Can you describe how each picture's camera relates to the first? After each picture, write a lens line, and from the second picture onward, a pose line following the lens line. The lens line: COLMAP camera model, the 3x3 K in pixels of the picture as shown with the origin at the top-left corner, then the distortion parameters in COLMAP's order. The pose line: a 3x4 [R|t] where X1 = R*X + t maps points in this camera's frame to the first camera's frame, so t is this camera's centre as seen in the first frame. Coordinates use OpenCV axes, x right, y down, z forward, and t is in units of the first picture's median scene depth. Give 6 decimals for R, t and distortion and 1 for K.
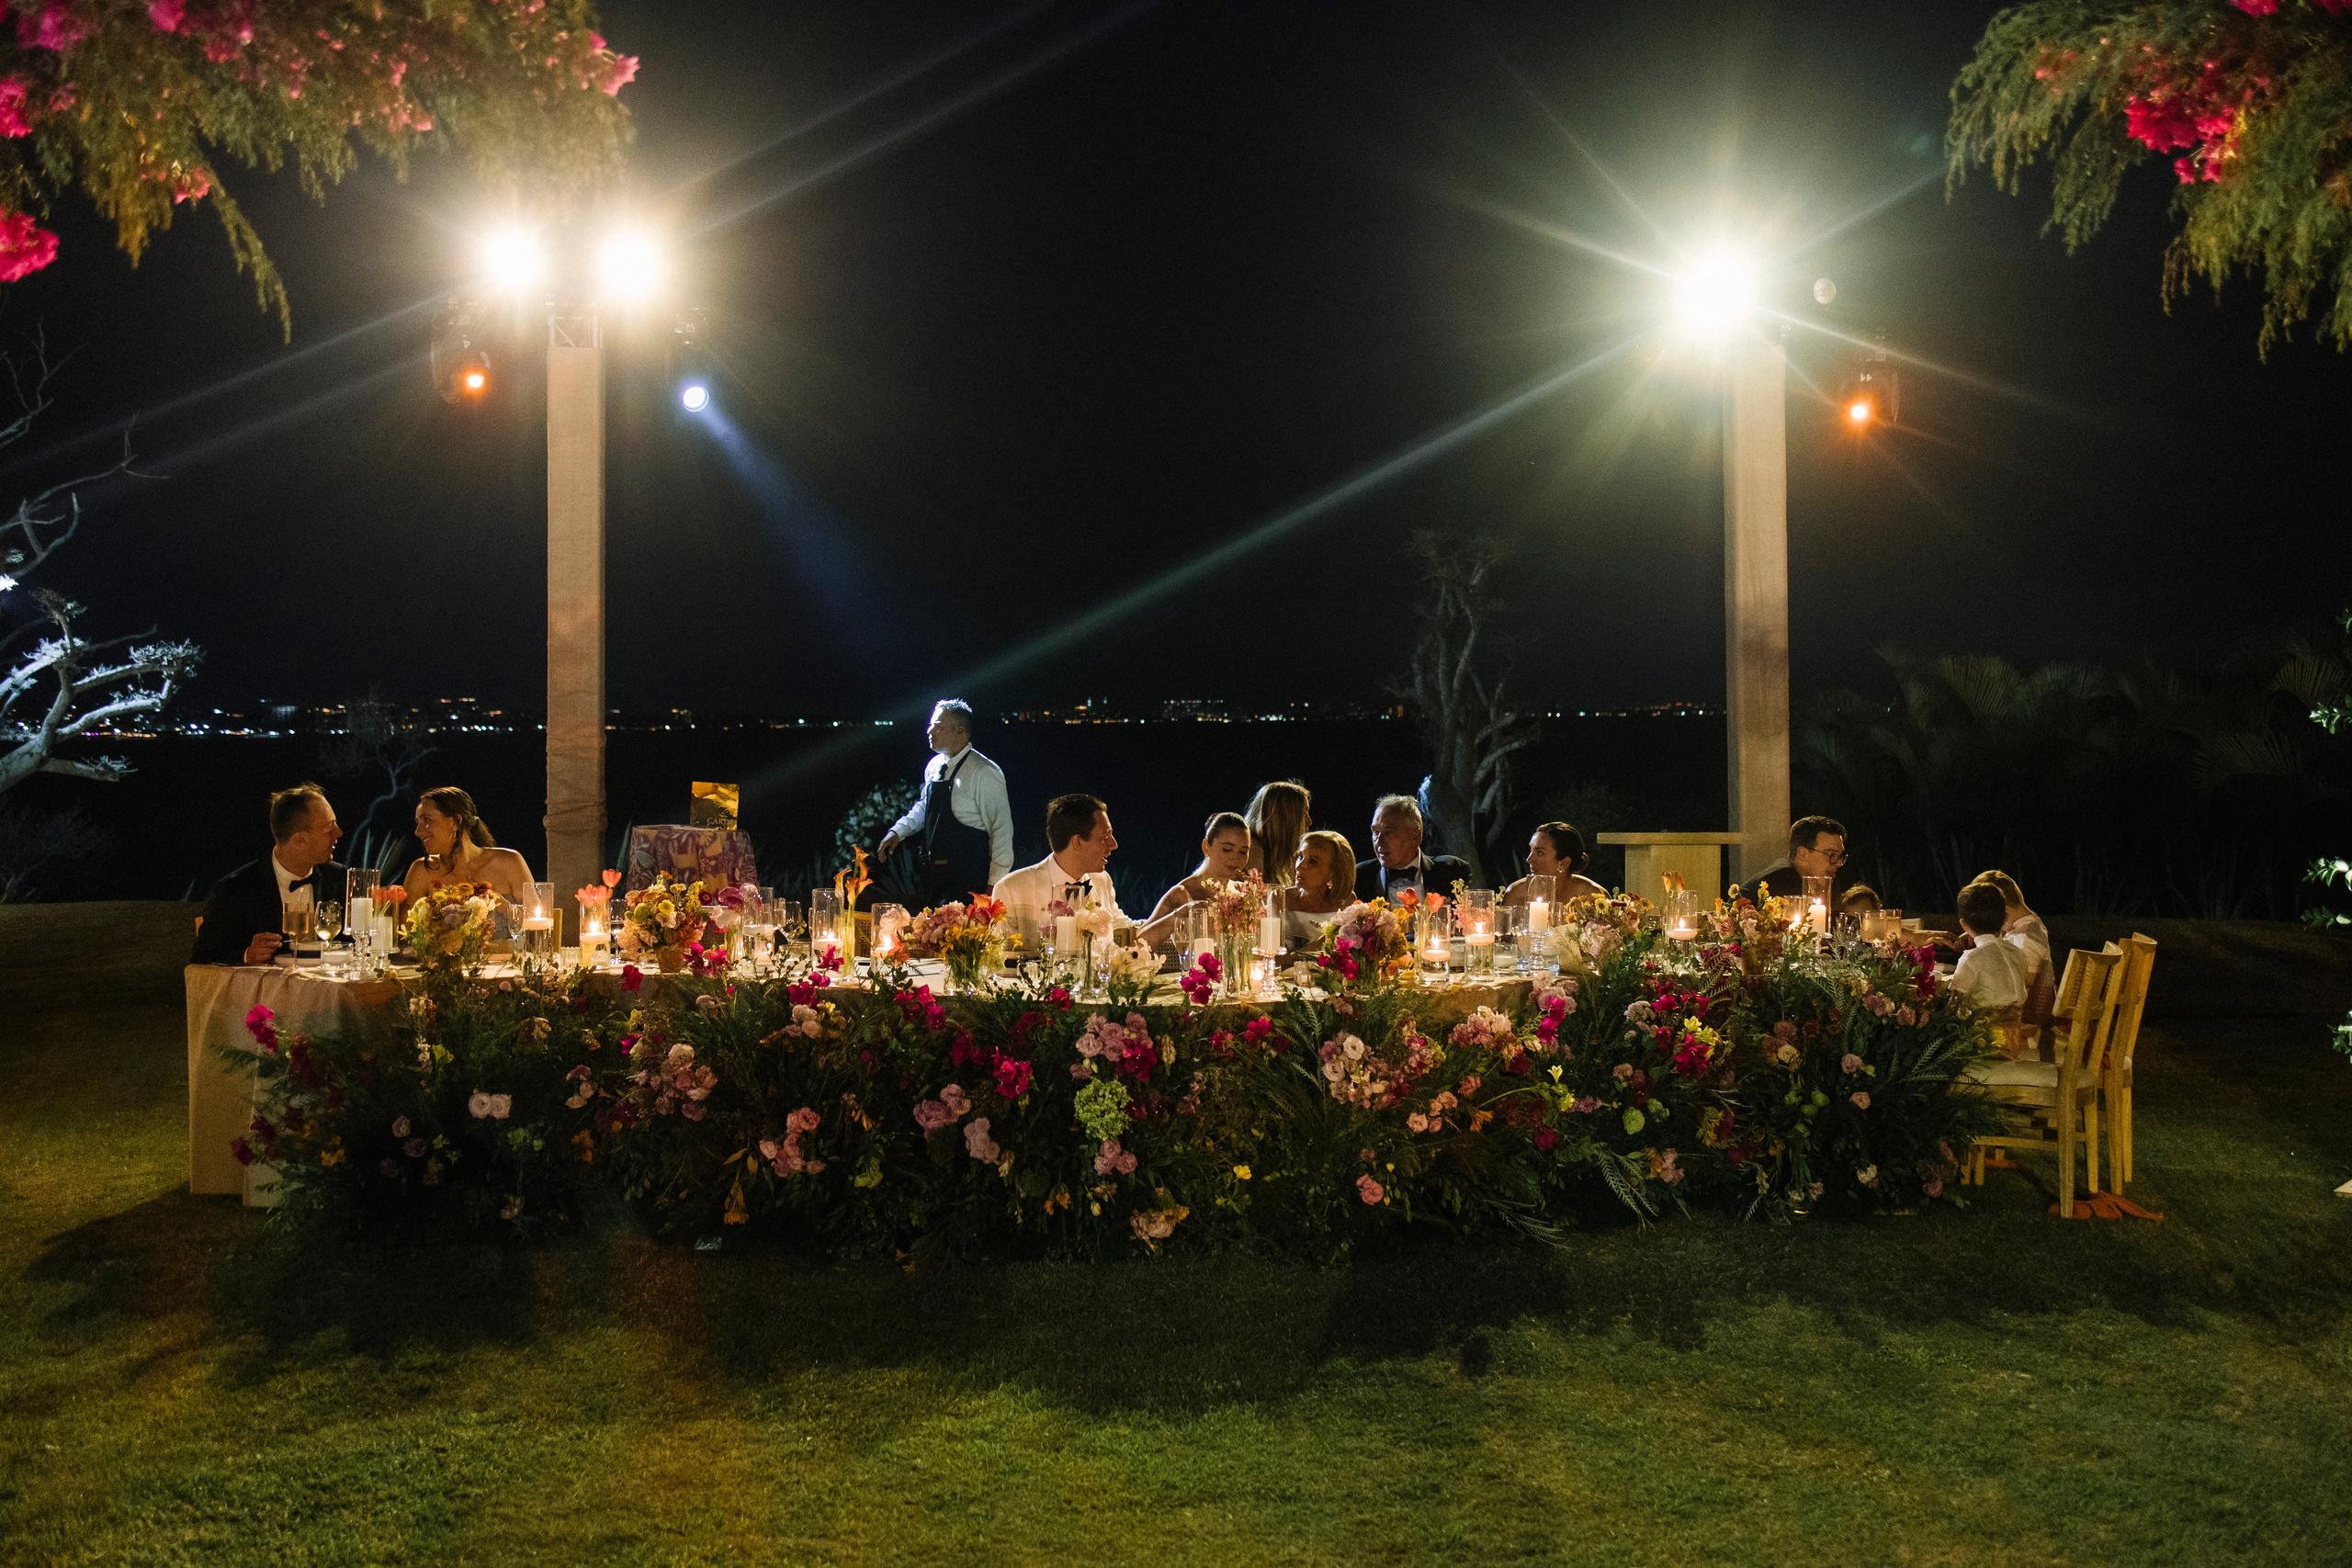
lens RADIAL K [[2099.2, 0, 1176.1], [0, 2099.2, 841.2], [0, 0, 1]] dist [-0.001105, 0.002856]
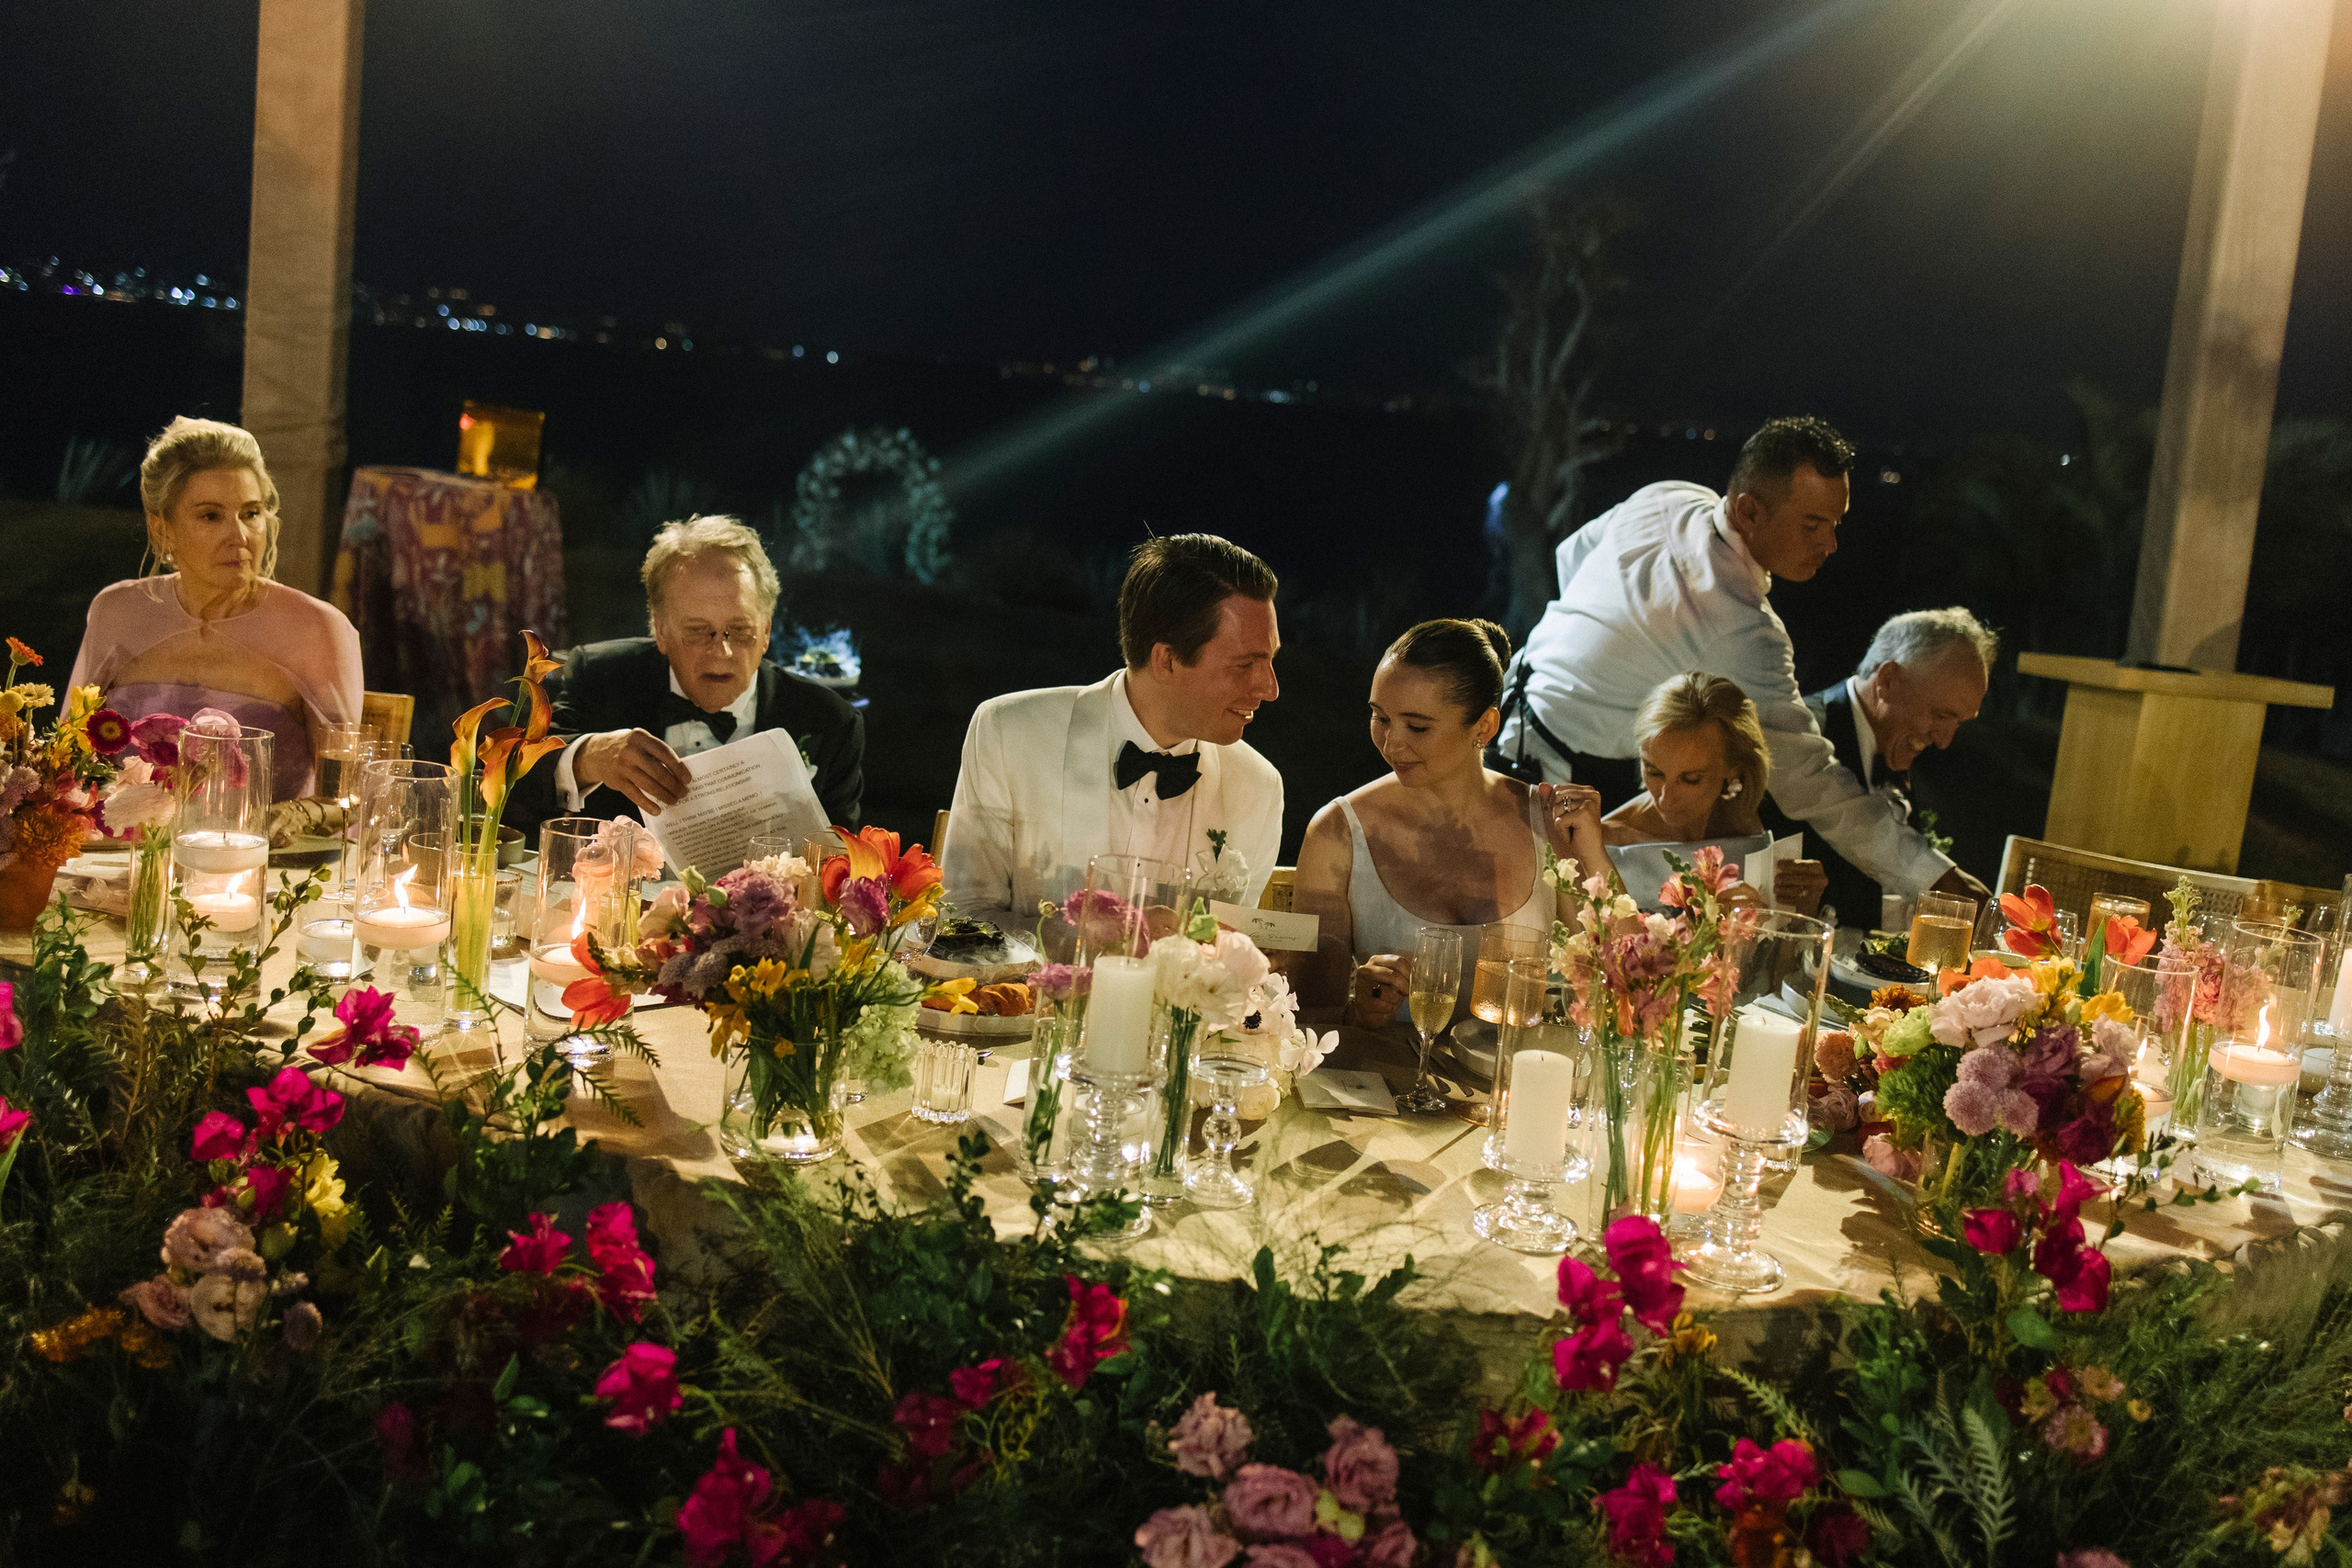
lens RADIAL K [[2099.2, 0, 1176.1], [0, 2099.2, 841.2], [0, 0, 1]] dist [-0.001105, 0.002856]
pose [[0.995098, 0.096850, 0.020011, -0.028222], [-0.098777, 0.983257, 0.153129, -0.015964], [-0.004846, -0.154355, 0.988004, 0.374208]]
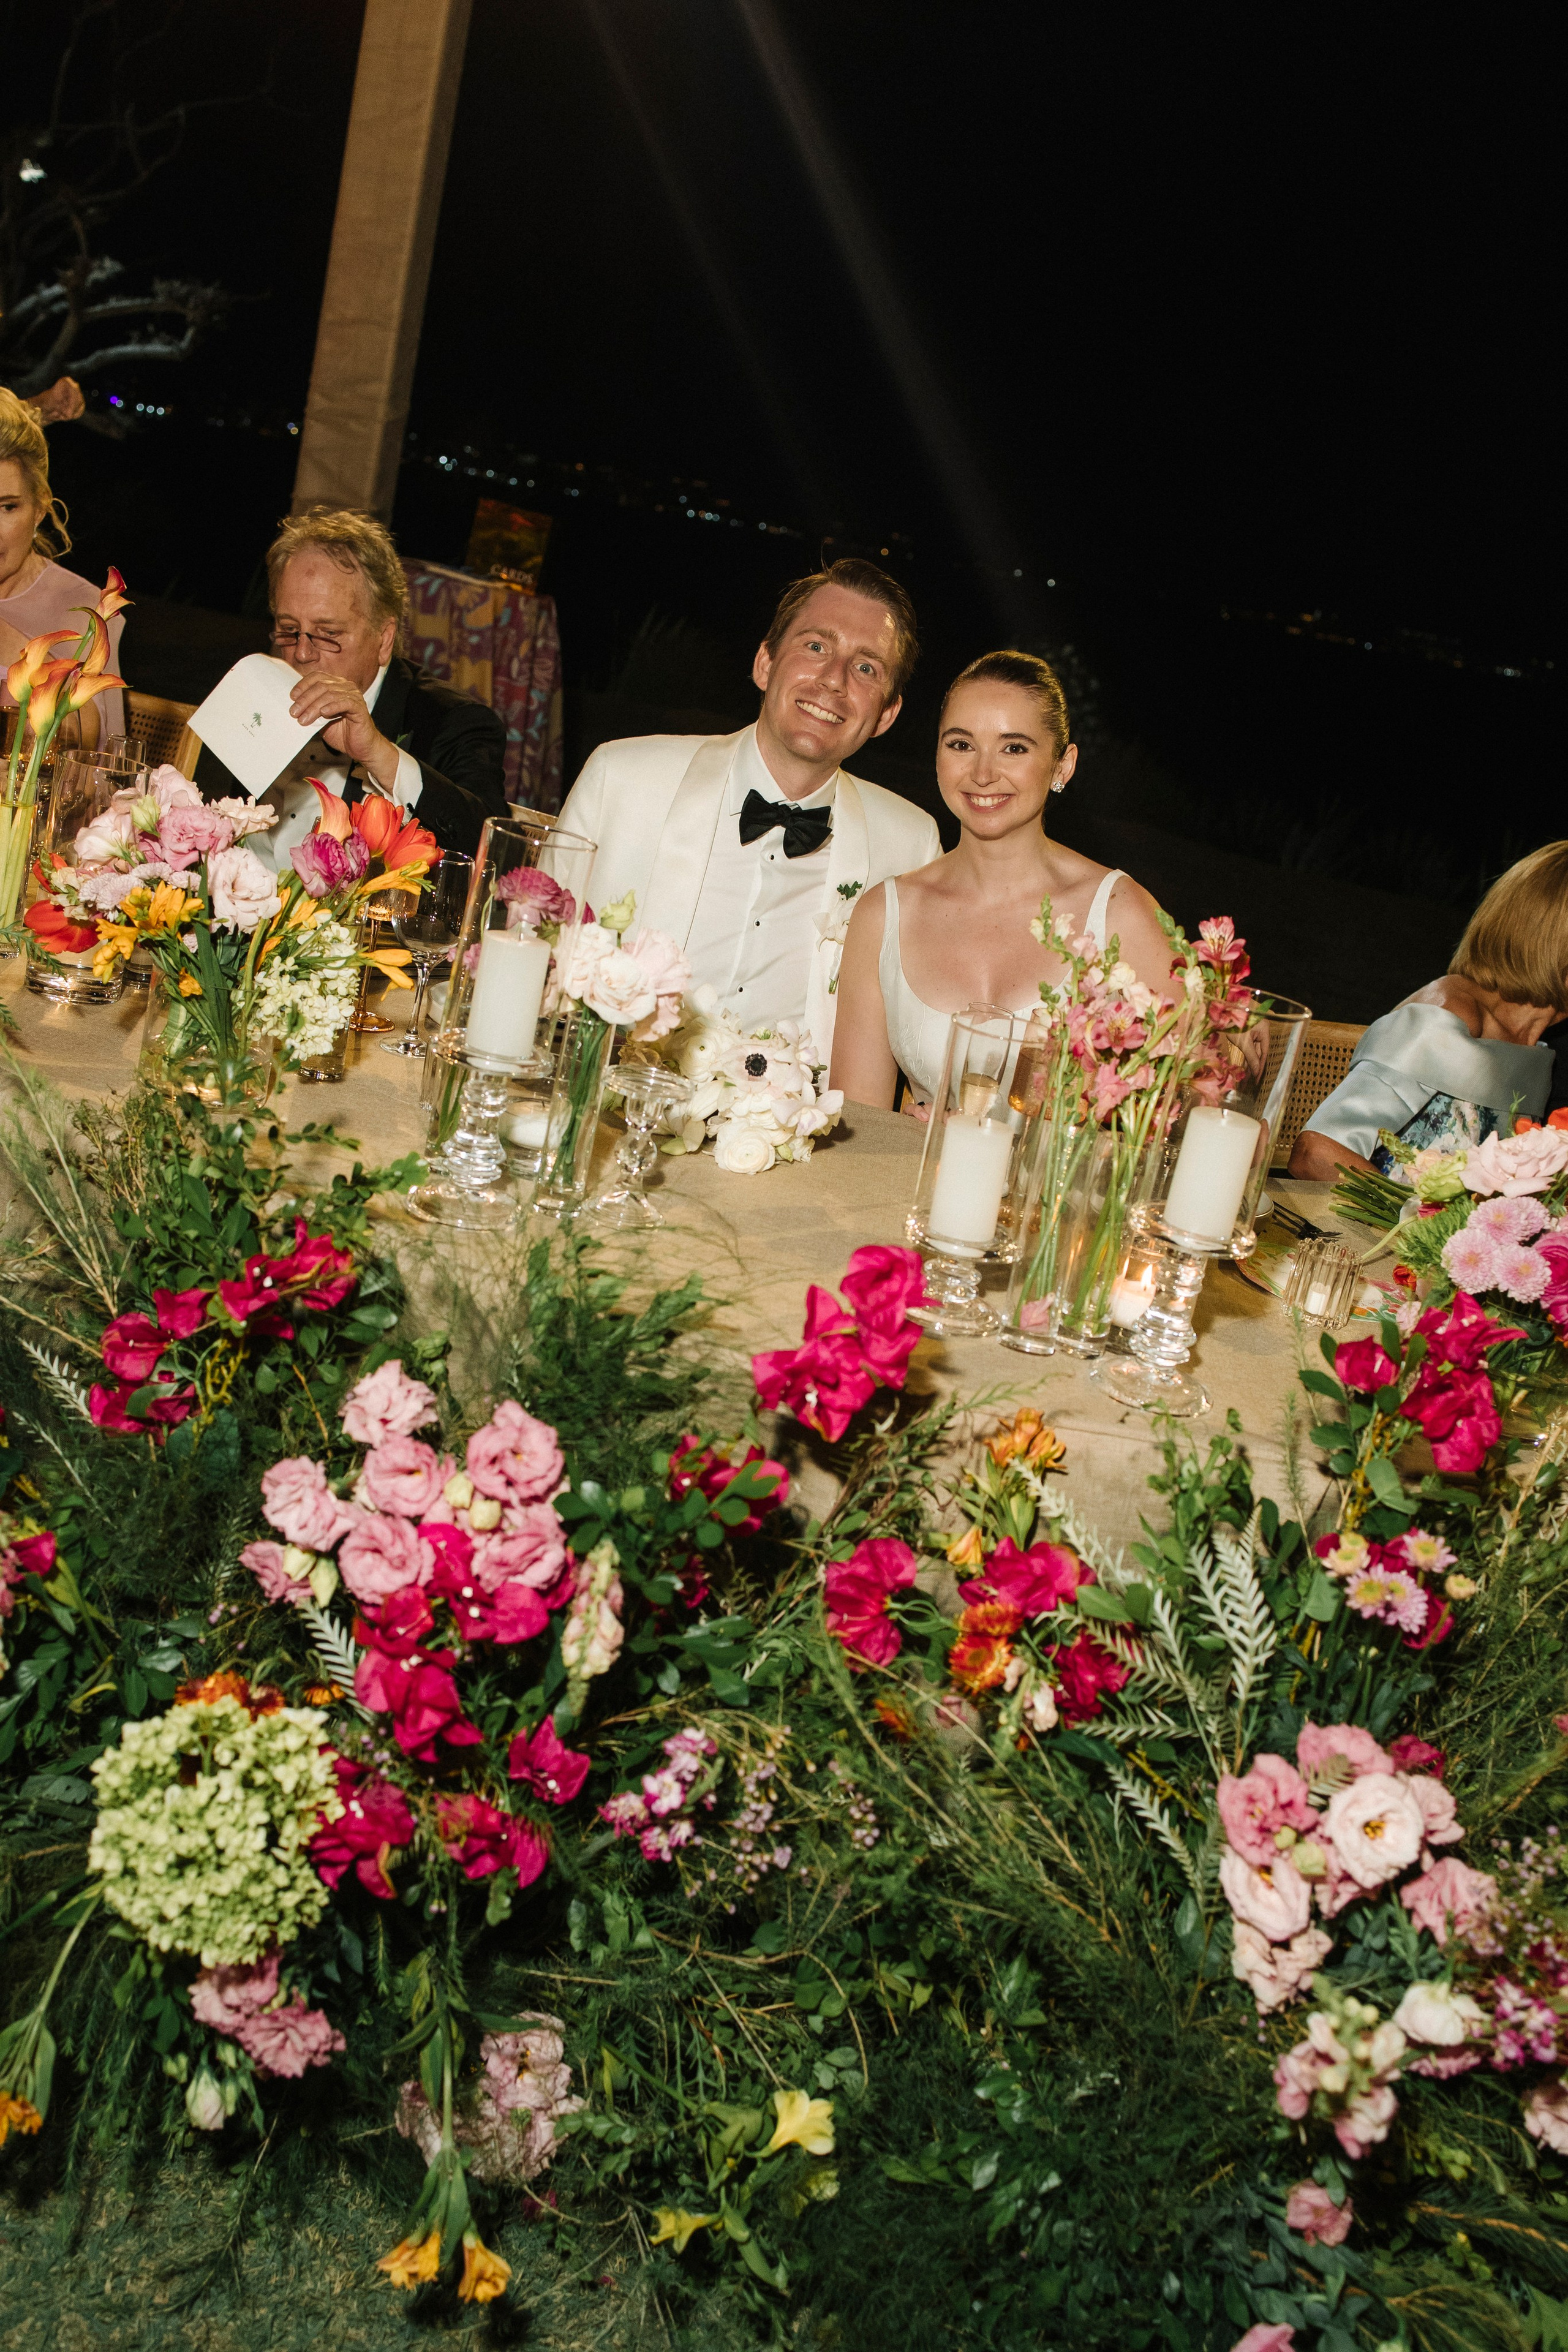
lens RADIAL K [[2099.4, 0, 757.5], [0, 2099.4, 1218.2], [0, 0, 1]] dist [-0.001105, 0.002856]
pose [[0.940651, 0.262818, -0.214714, 0.026896], [-0.204973, 0.944213, 0.257777, -0.004536], [0.270484, -0.198467, 0.942045, 0.393616]]
